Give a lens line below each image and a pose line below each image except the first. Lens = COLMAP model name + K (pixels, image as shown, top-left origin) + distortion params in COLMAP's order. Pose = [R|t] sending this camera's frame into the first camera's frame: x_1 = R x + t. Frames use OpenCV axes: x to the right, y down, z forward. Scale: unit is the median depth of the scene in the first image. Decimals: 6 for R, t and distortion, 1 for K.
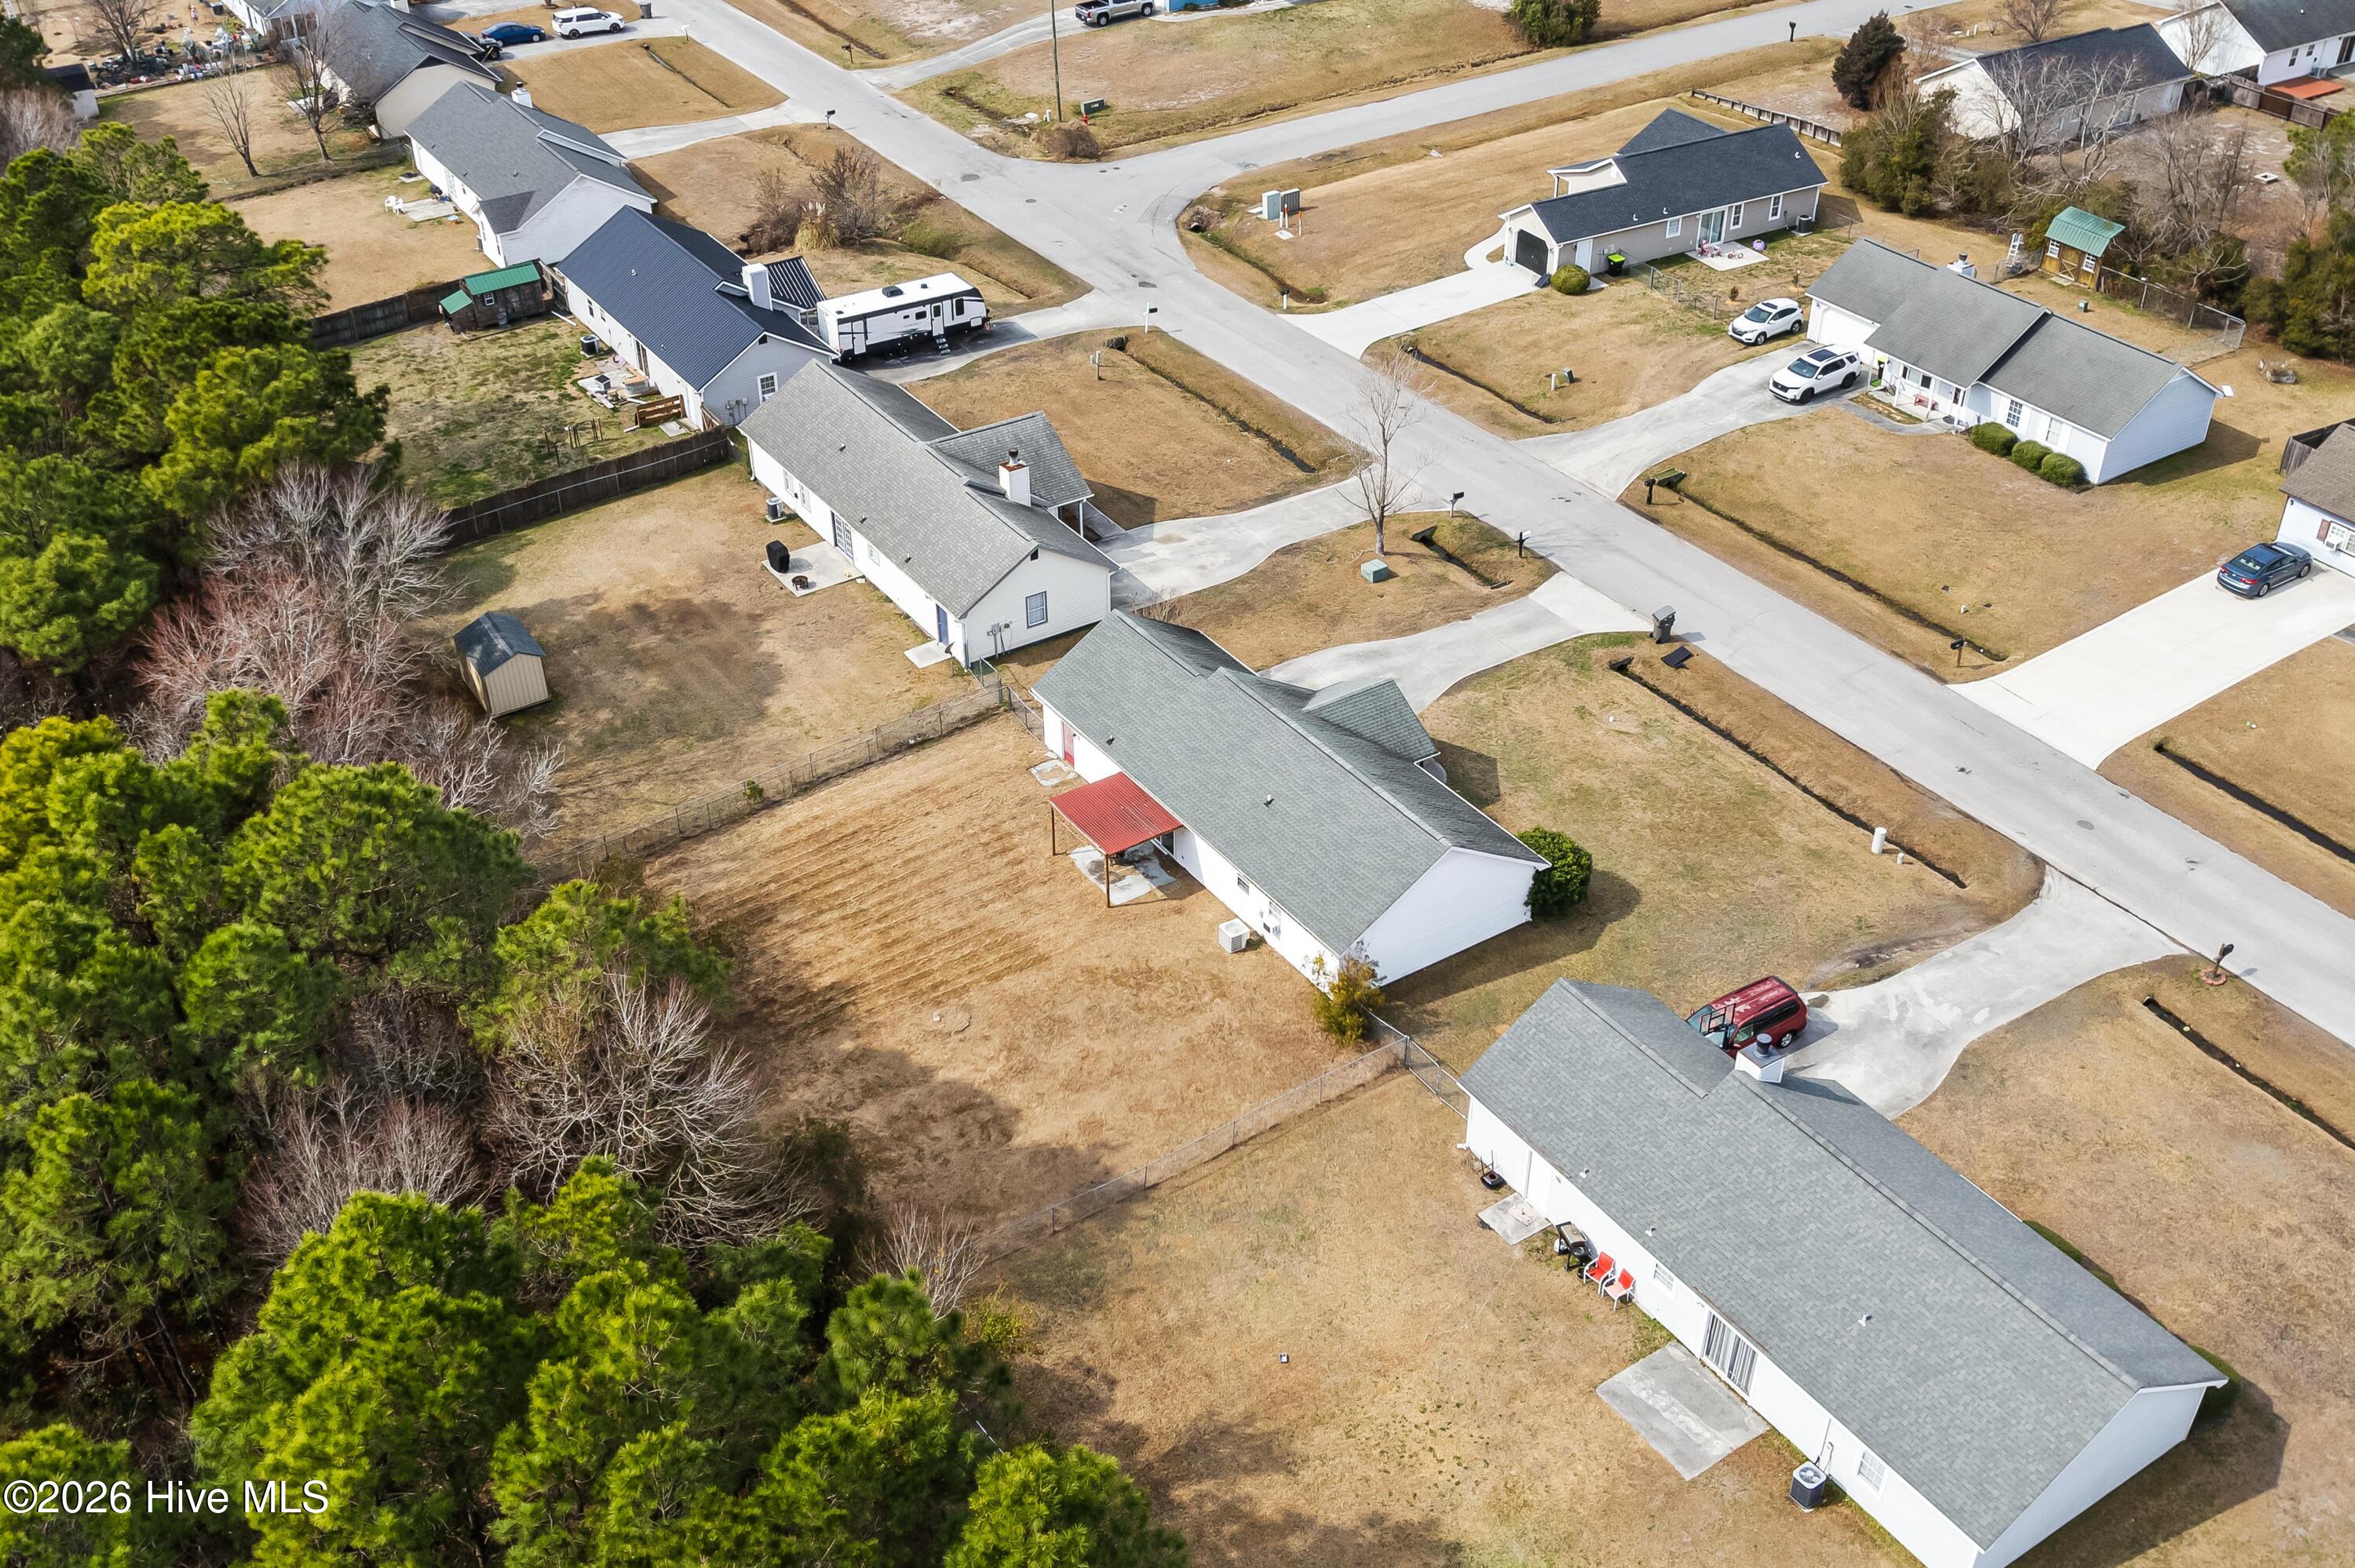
lens RADIAL K [[2266.0, 0, 1126.5], [0, 2266.0, 850.8], [0, 0, 1]] dist [-0.040081, -0.016236]
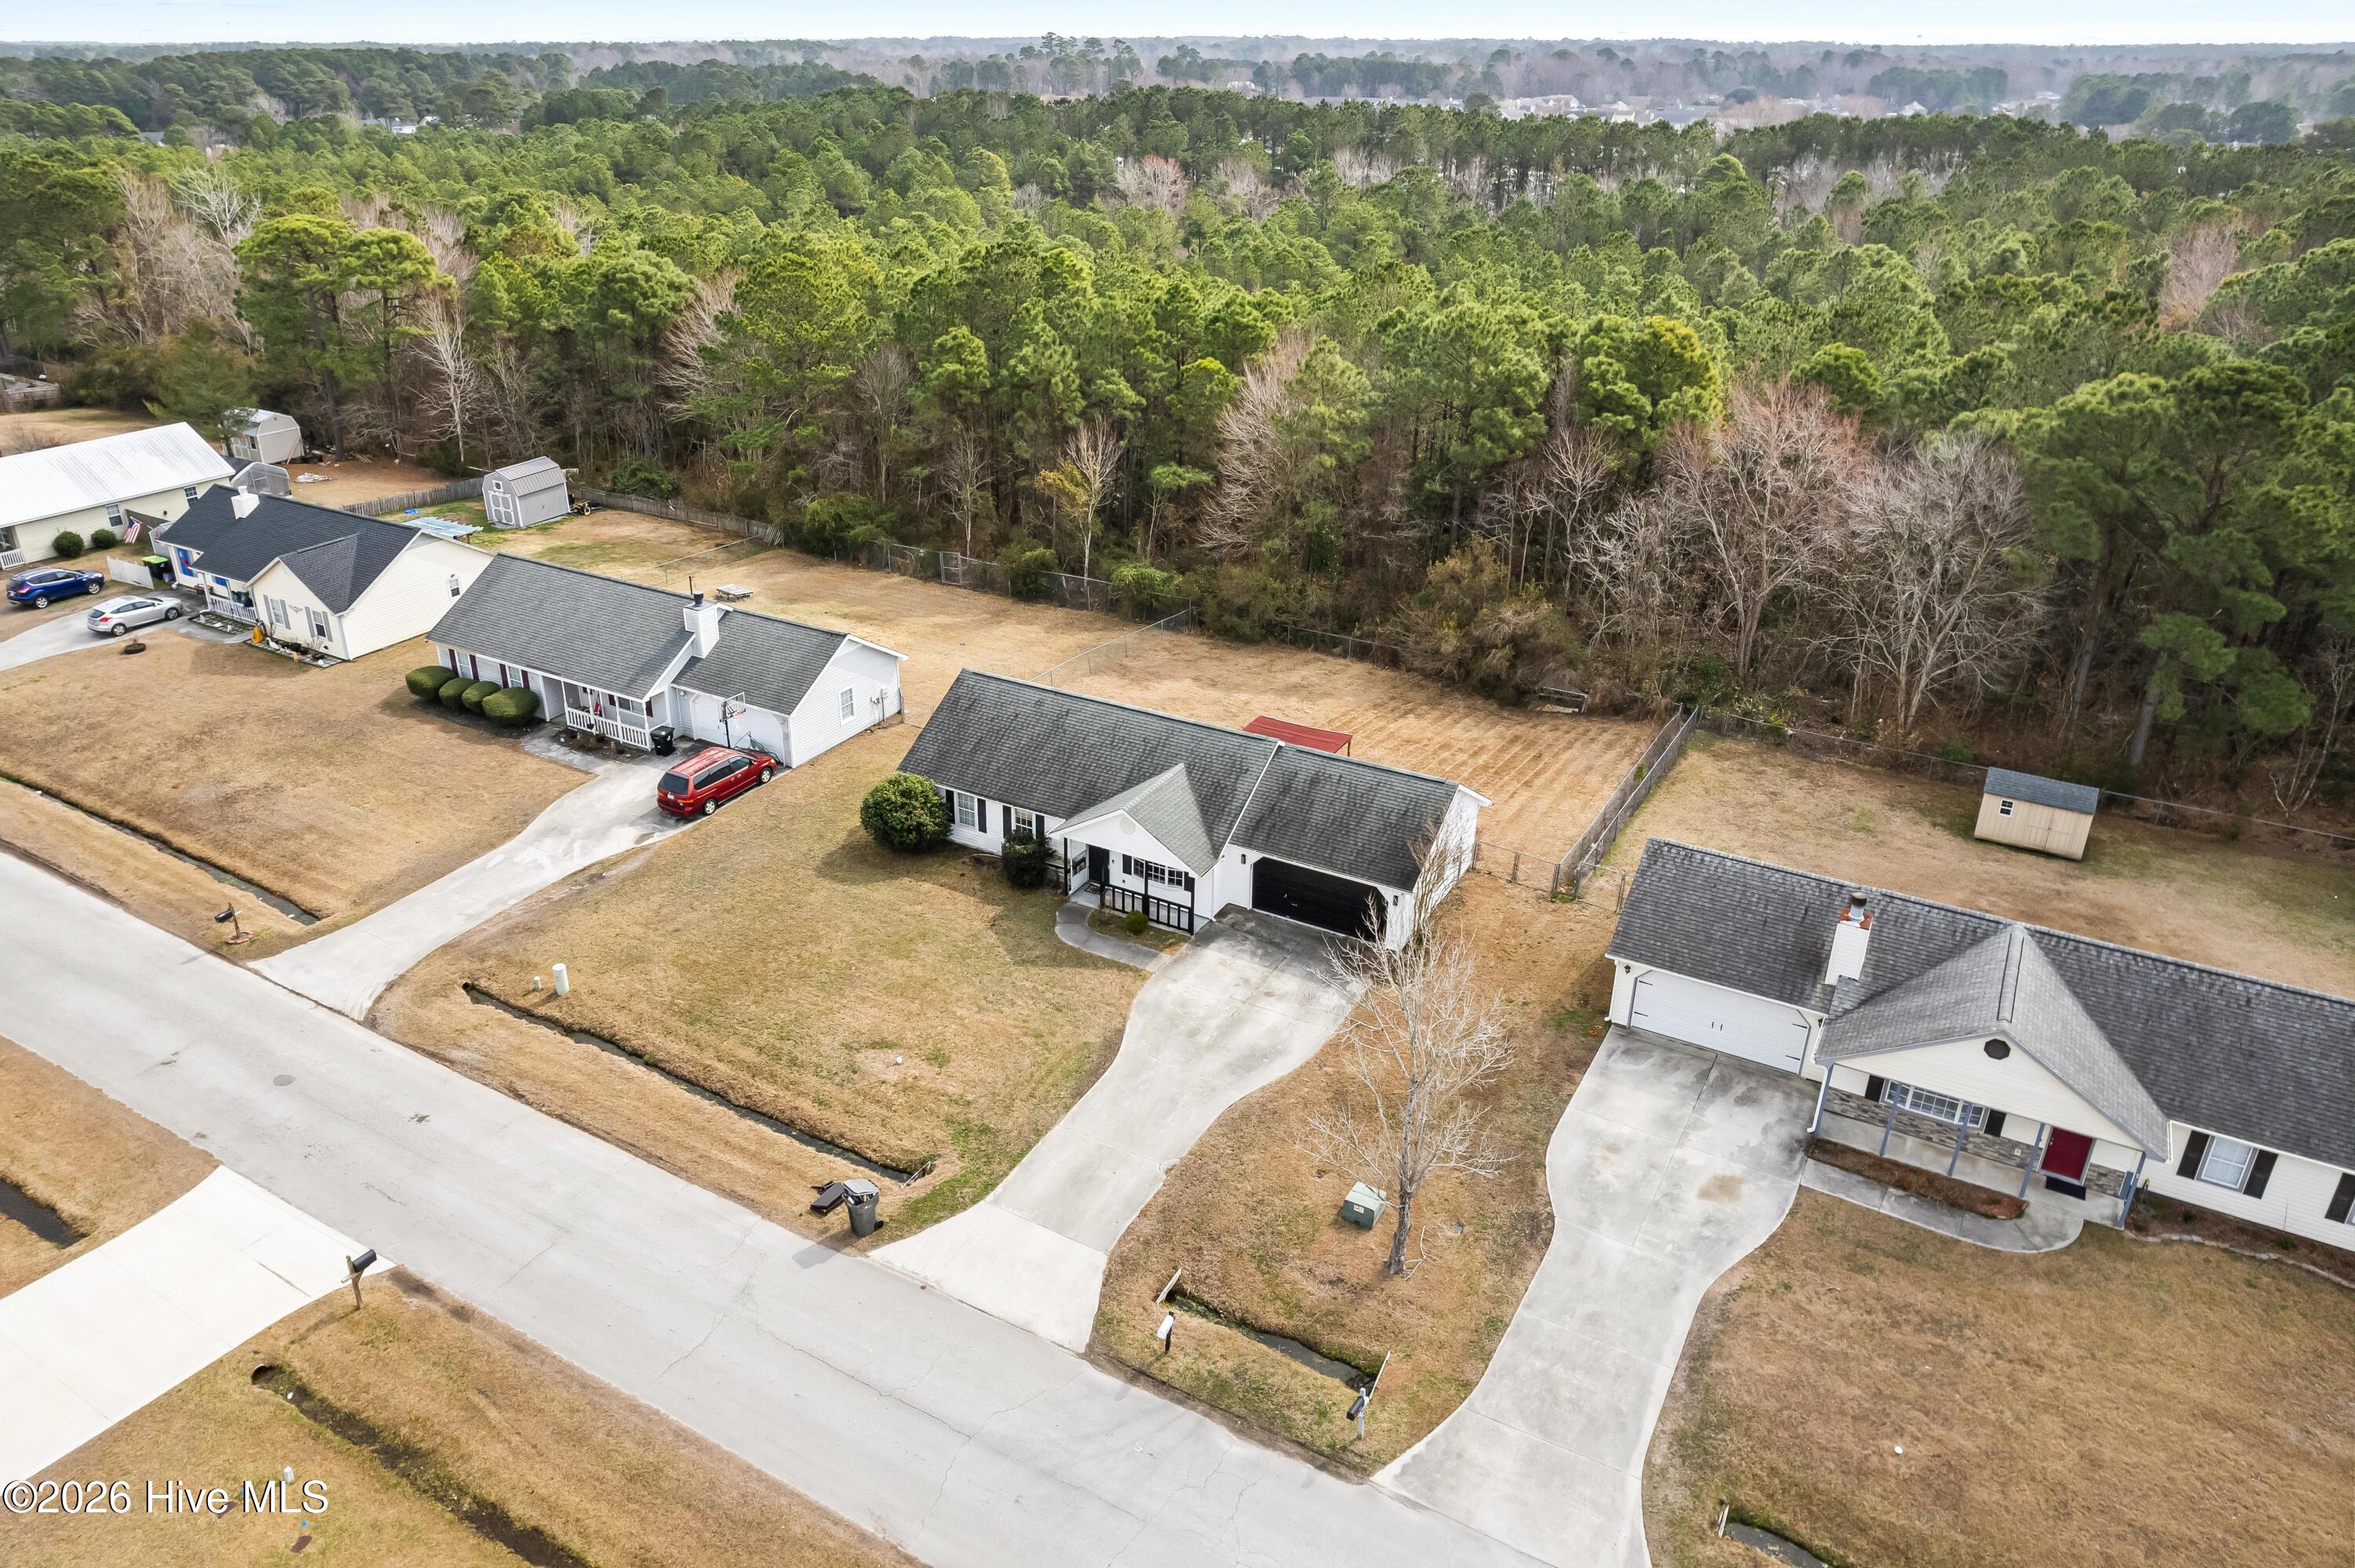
lens RADIAL K [[1539.0, 0, 1149.3], [0, 1539.0, 783.5], [0, 0, 1]] dist [-0.072340, 0.056394]
pose [[-0.885030, 0.214717, -0.413059, 0.266401], [-0.265739, 0.495508, 0.826955, -0.436551], [0.382236, 0.841646, -0.381481, 0.925223]]
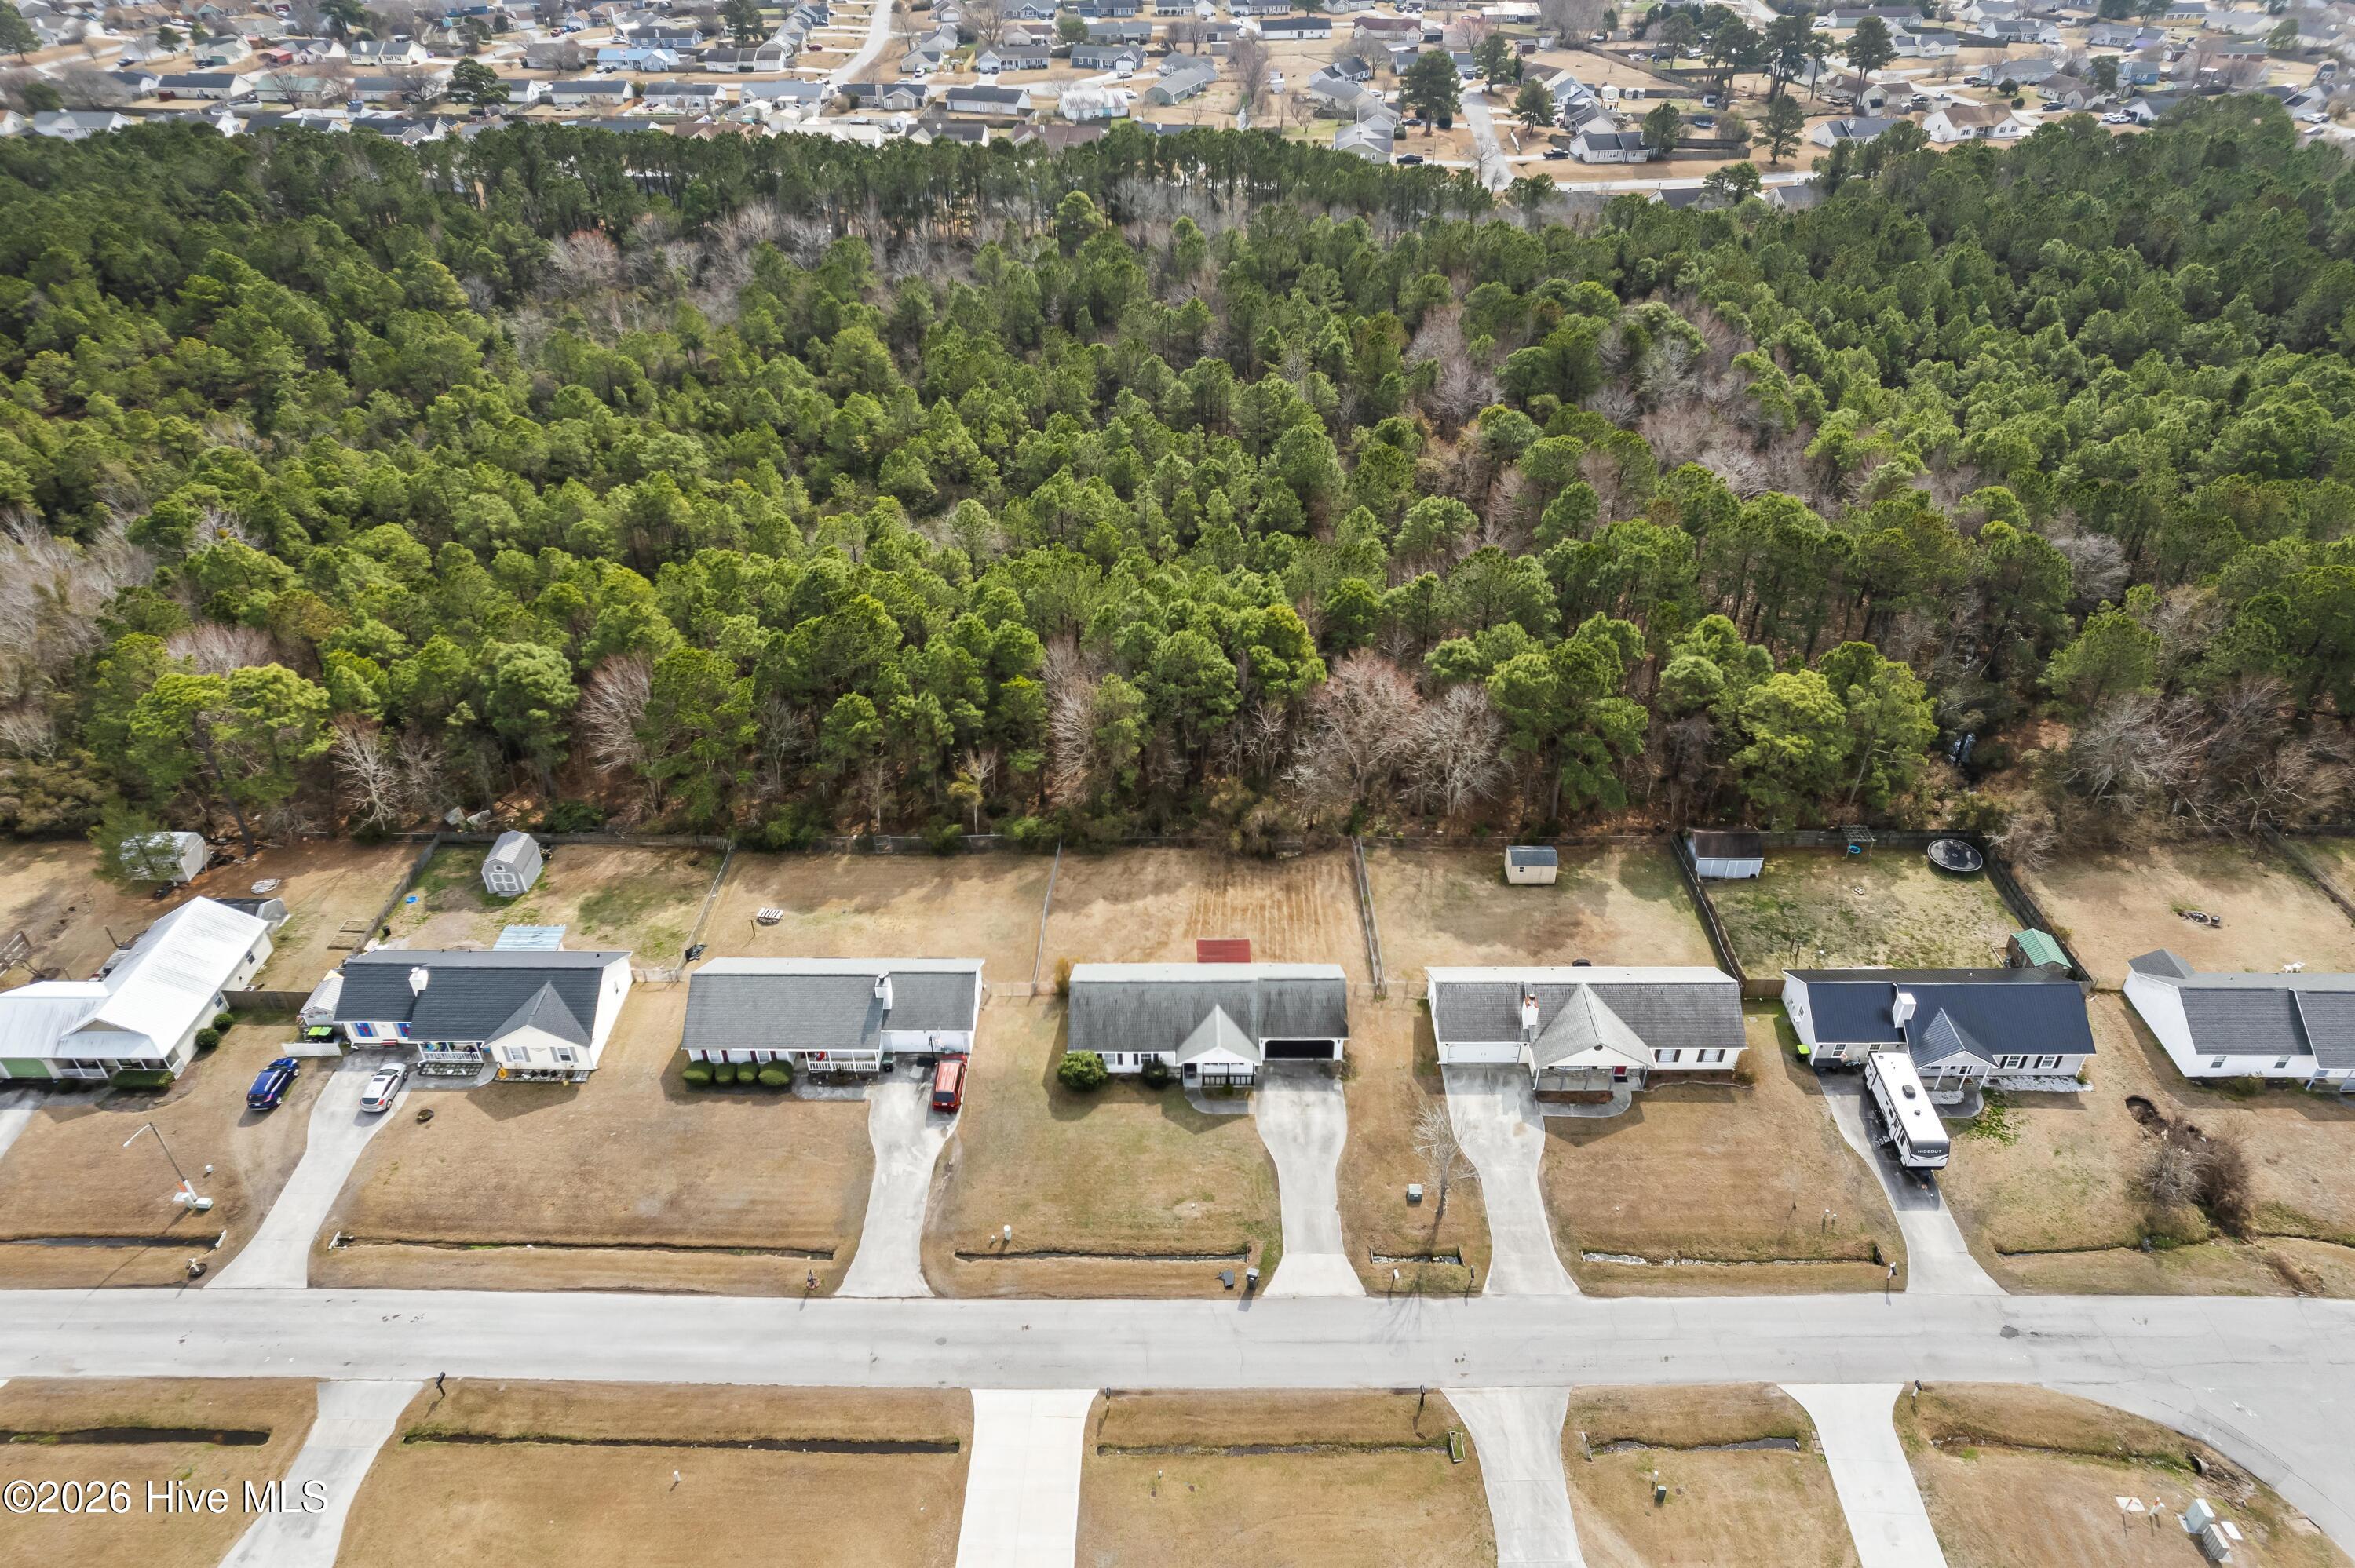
lens RADIAL K [[1450.9, 0, 1177.5], [0, 1450.9, 784.0], [0, 0, 1]] dist [-0.042940, -0.001072]
pose [[-0.538278, 0.500484, -0.678065, 0.625607], [-0.483683, 0.475409, 0.734872, -0.777158], [0.690150, 0.723534, -0.013827, 0.634741]]
